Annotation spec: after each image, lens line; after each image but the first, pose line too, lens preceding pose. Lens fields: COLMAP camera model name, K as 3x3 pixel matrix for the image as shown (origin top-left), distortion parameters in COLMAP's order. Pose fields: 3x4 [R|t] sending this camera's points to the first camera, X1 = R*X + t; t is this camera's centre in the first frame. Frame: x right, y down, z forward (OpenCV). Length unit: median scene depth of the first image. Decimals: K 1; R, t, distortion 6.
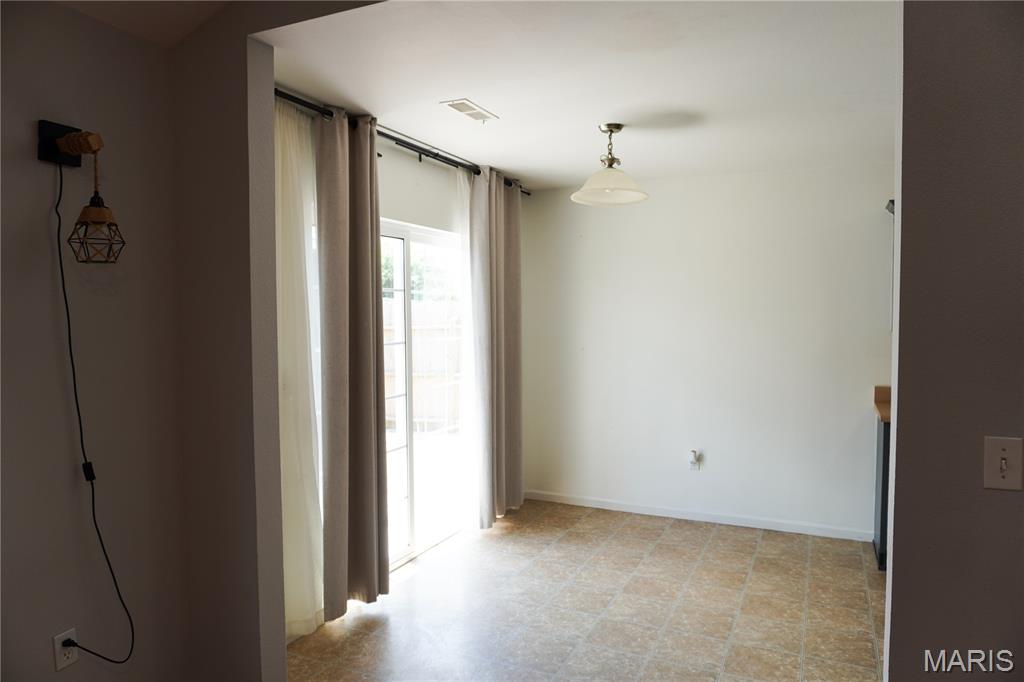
lens RADIAL K [[676.3, 0, 514.3], [0, 676.3, 341.4], [0, 0, 1]] dist [-0.022005, 0.002025]
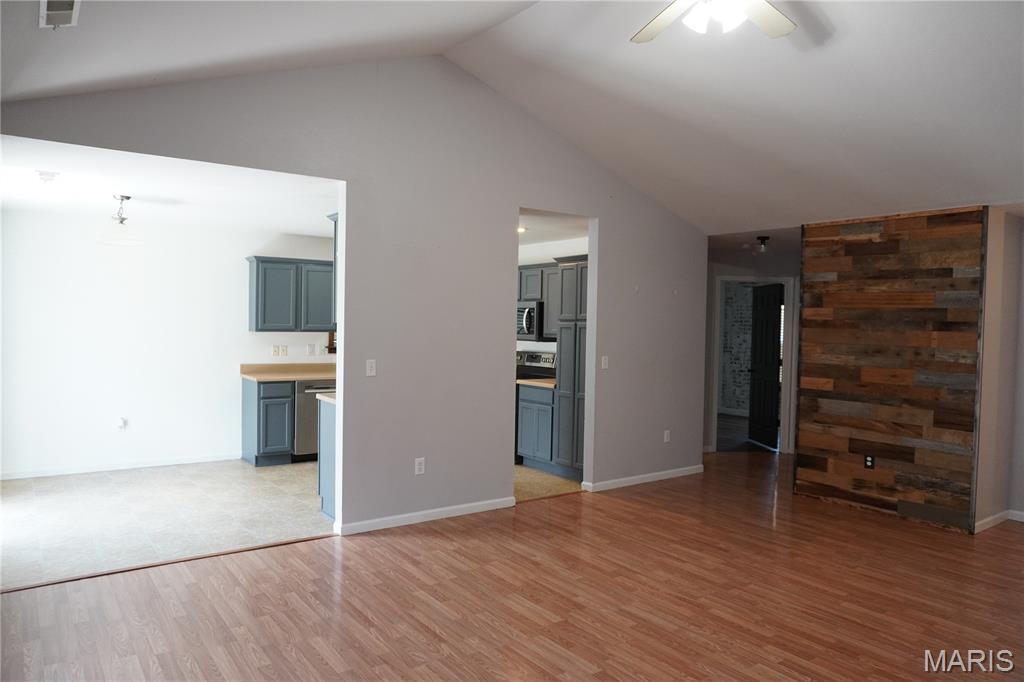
lens RADIAL K [[699.9, 0, 514.5], [0, 699.9, 339.1], [0, 0, 1]] dist [-0.011134, -0.003418]
pose [[0.475652, -0.010658, 0.879569, -1.306803], [0.020975, 0.999780, 0.000771, 0.035088], [-0.879383, 0.018082, 0.475771, -0.838847]]
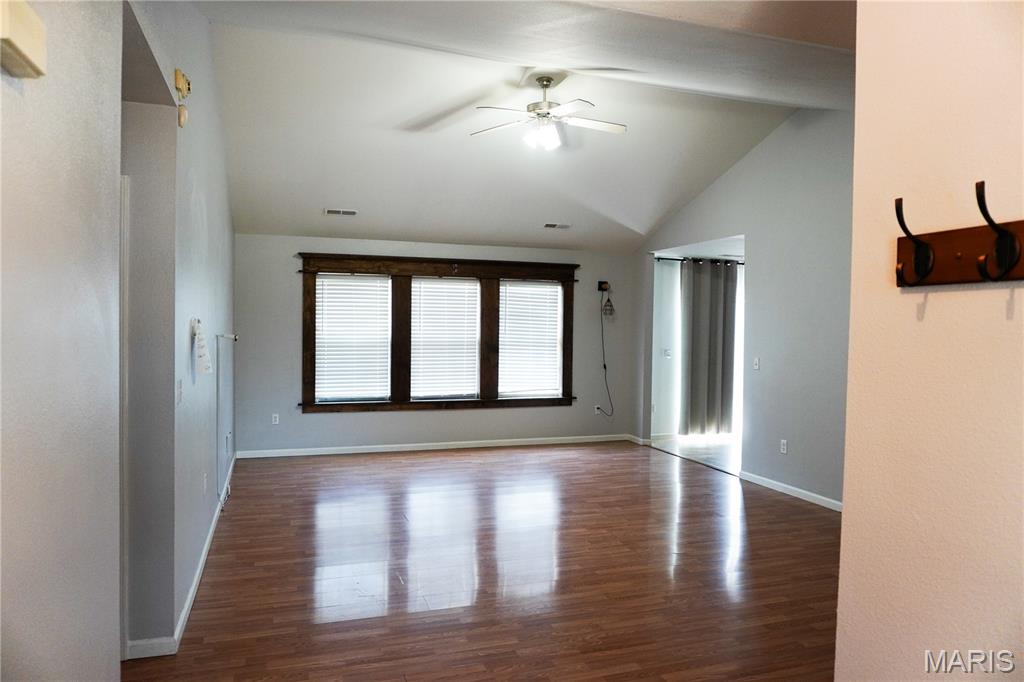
lens RADIAL K [[676.3, 0, 510.6], [0, 676.3, 341.3], [0, 0, 1]] dist [-0.022005, 0.002025]
pose [[0.693065, 0.033012, -0.720119, 1.899242], [-0.056515, 0.998365, -0.008624, 0.112493], [0.718656, 0.046675, 0.693797, -2.240723]]
